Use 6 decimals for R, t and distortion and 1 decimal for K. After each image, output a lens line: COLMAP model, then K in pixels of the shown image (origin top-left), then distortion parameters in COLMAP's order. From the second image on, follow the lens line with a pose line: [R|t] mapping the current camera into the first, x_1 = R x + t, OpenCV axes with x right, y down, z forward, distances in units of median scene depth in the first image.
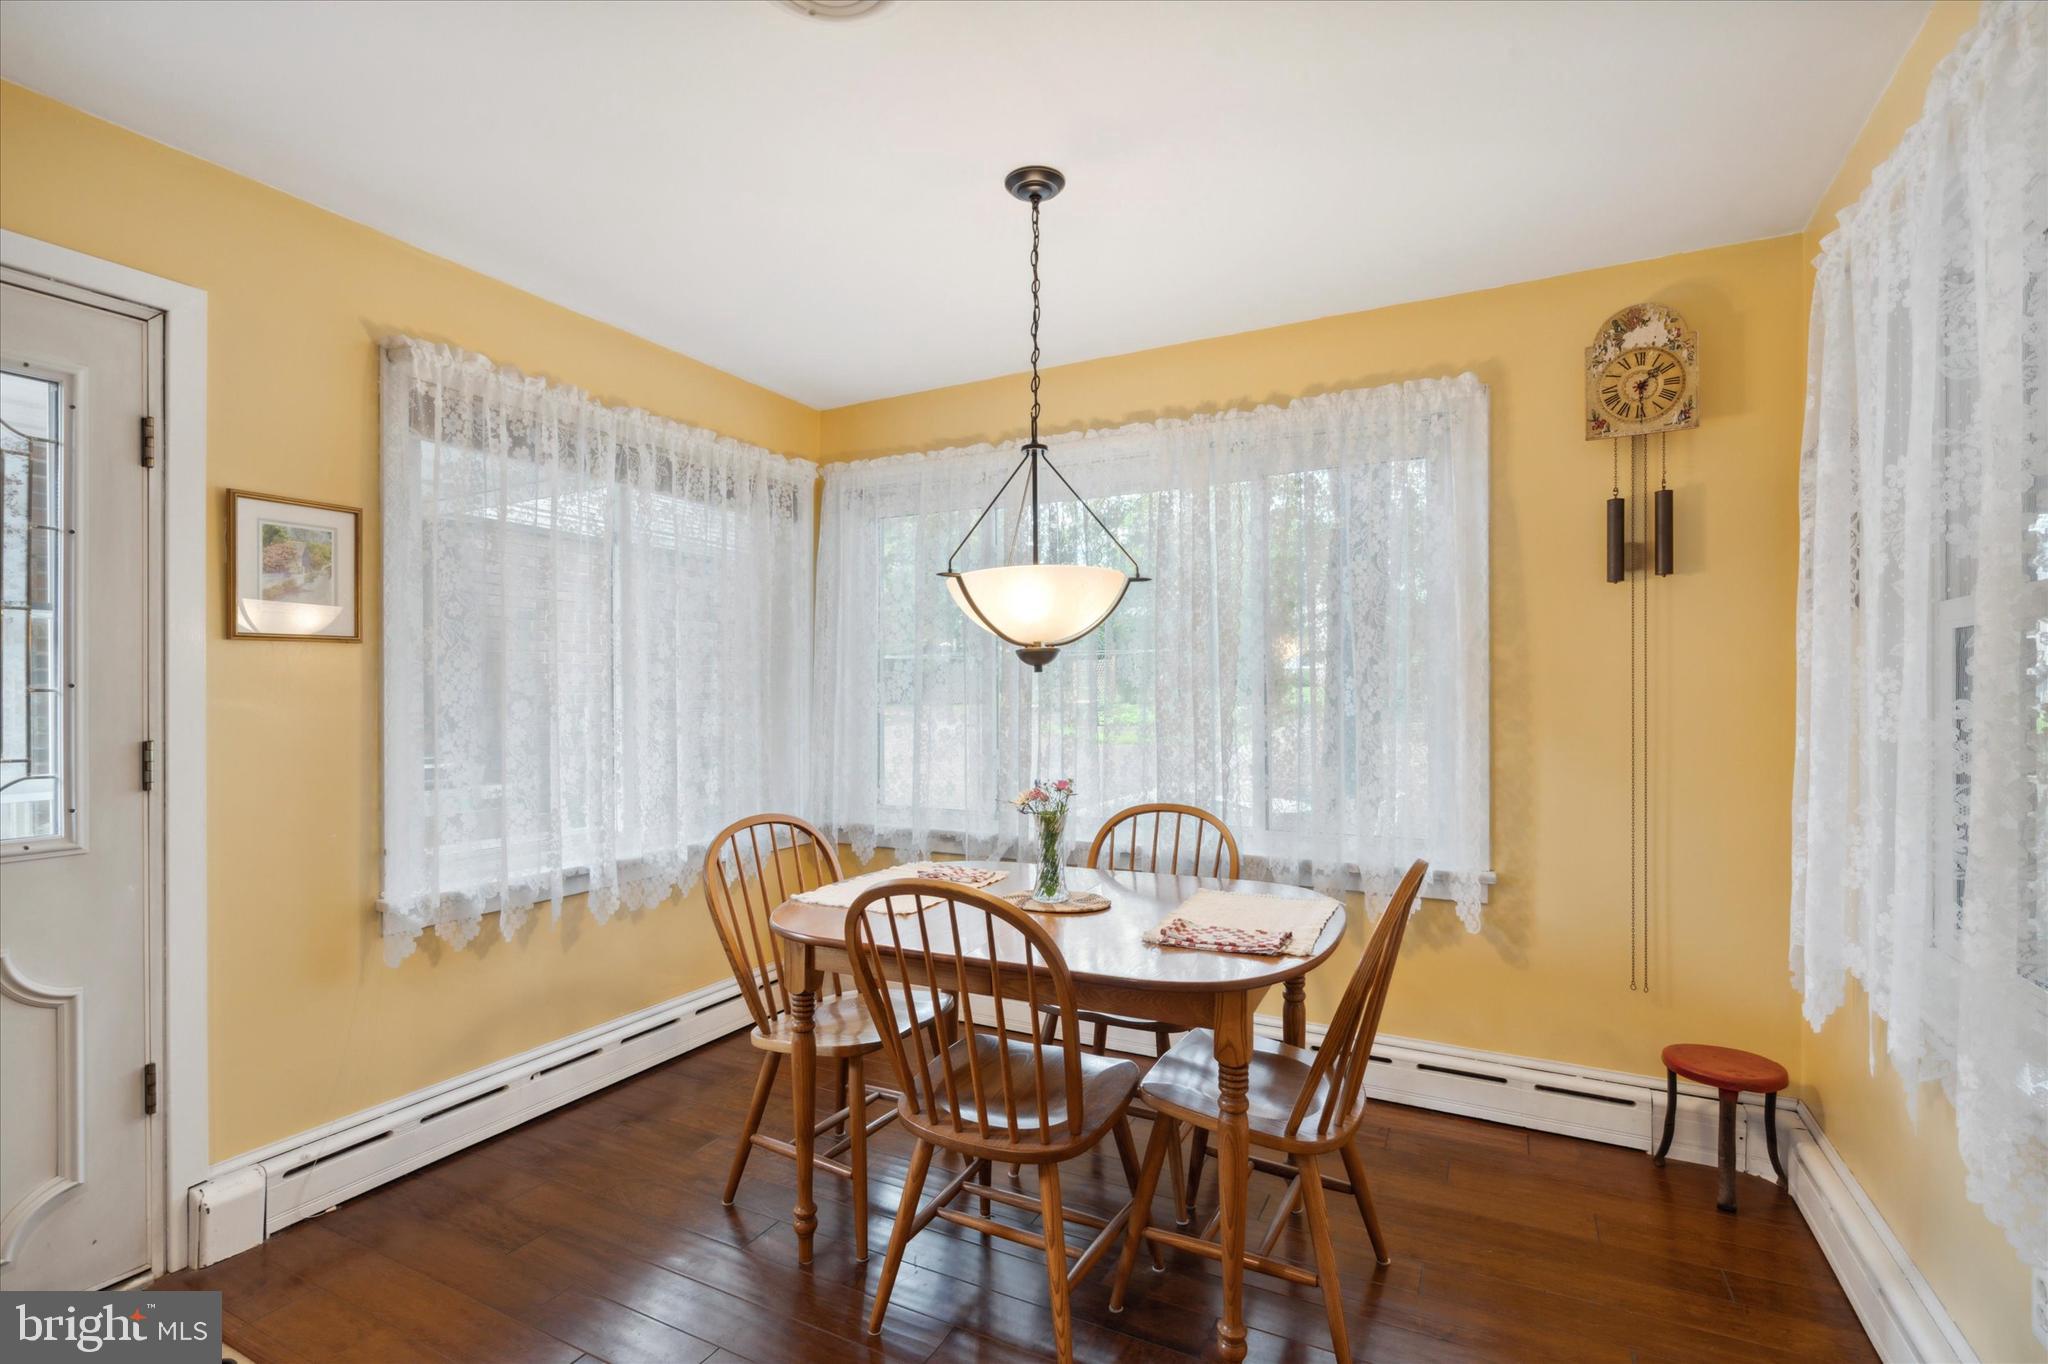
lens RADIAL K [[935.0, 0, 1023.6], [0, 935.0, 688.4], [0, 0, 1]] dist [-0.008762, 0.003225]
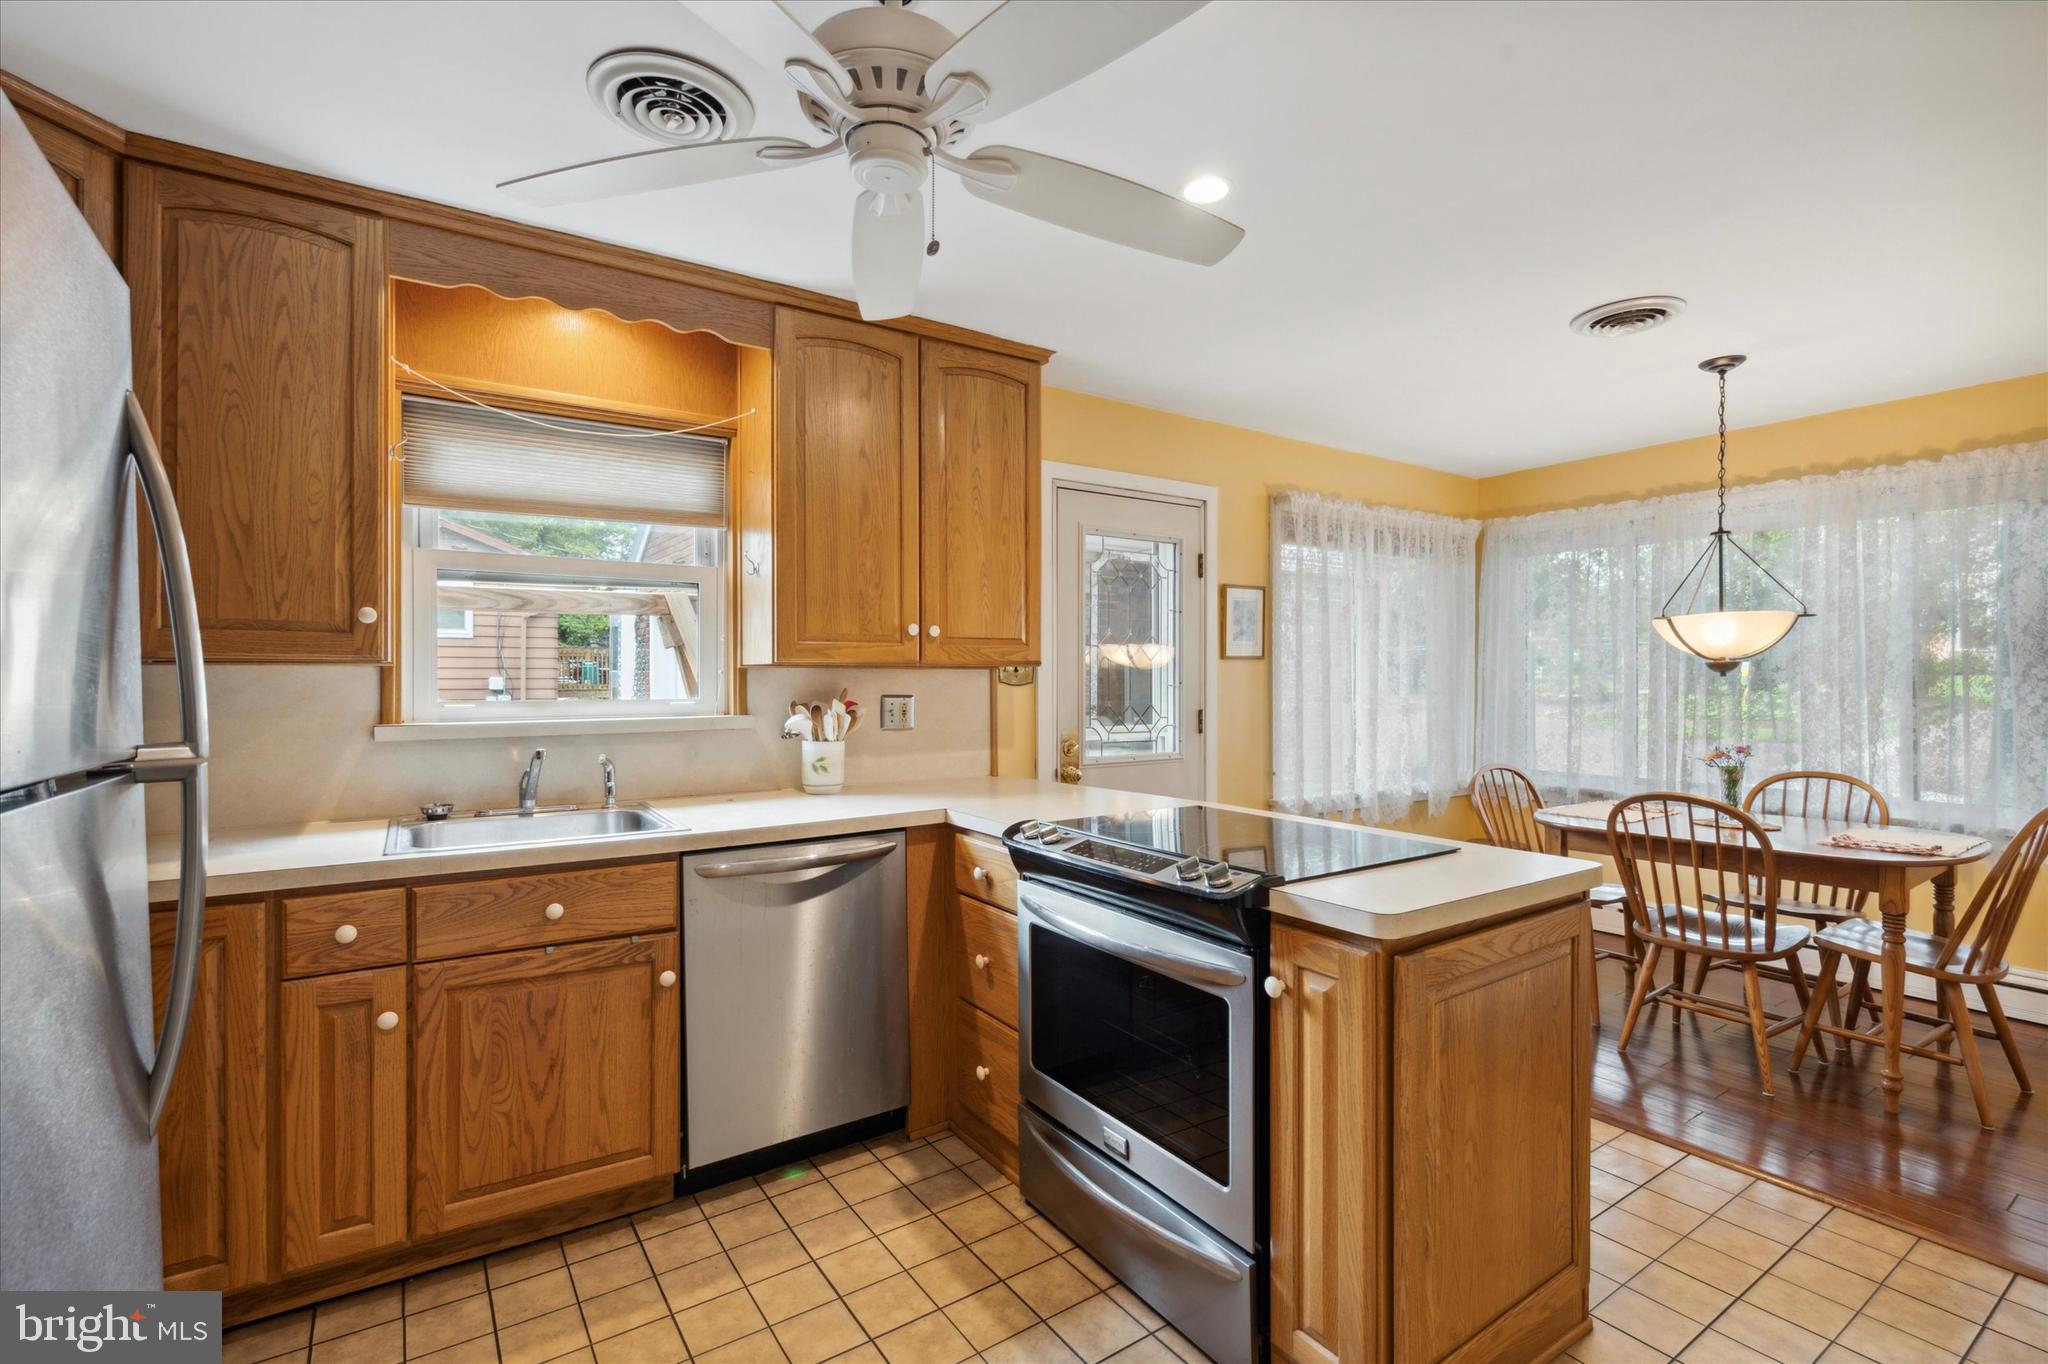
lens RADIAL K [[935.0, 0, 1014.5], [0, 935.0, 678.9], [0, 0, 1]] dist [-0.008762, 0.003225]
pose [[0.874324, 0.003194, -0.485332, -0.201076], [-0.000754, 0.999986, 0.005222, -0.015801], [0.485342, -0.004200, 0.874314, -0.710115]]
